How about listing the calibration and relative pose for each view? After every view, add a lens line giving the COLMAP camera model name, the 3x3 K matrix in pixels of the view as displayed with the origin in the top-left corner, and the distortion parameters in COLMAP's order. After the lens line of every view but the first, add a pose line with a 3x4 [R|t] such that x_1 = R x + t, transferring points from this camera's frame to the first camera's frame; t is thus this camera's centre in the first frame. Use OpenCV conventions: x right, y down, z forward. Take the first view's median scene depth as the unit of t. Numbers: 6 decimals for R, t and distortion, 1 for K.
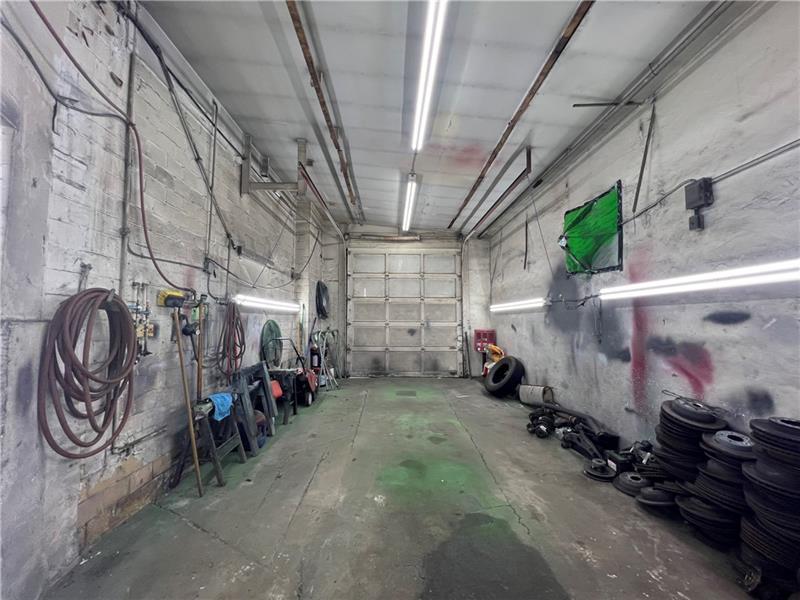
lens RADIAL K [[318.8, 0, 399.4], [0, 318.8, 300.8], [0, 0, 1]] dist [0.000587, -0.000099]
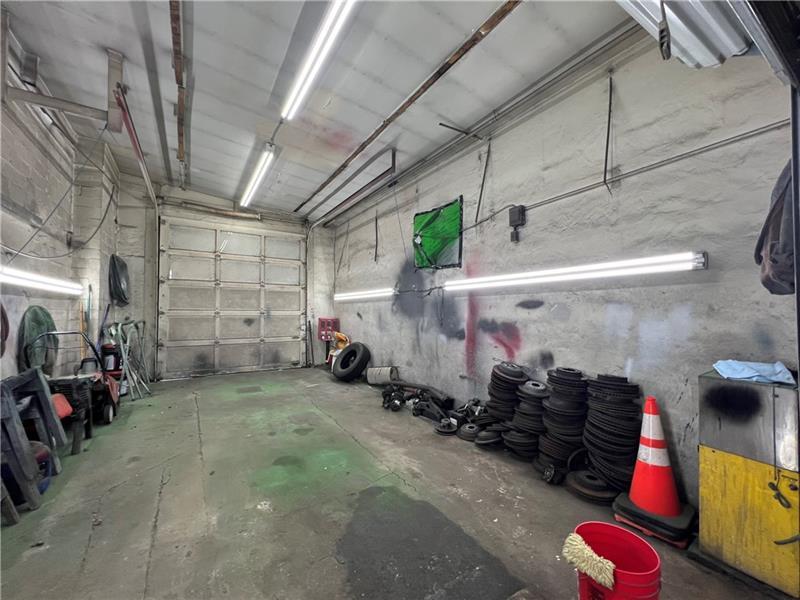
lens RADIAL K [[318.8, 0, 399.4], [0, 318.8, 300.8], [0, 0, 1]] dist [0.000587, -0.000099]
pose [[0.848610, 0.017083, 0.528744, -0.136026], [-0.032138, 0.999297, 0.019293, 0.015207], [-0.528042, -0.033365, 0.848562, 0.043107]]
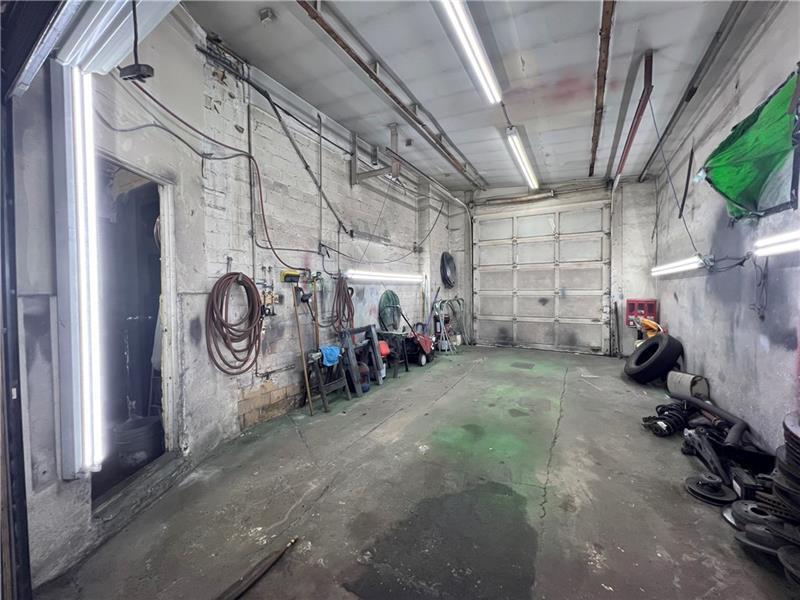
lens RADIAL K [[318.8, 0, 399.4], [0, 318.8, 300.8], [0, 0, 1]] dist [0.000587, -0.000099]
pose [[0.858446, 0.008032, -0.512841, 0.272392], [0.042721, 0.995283, 0.087099, -0.000760], [0.511122, -0.096680, 0.854054, 0.025035]]
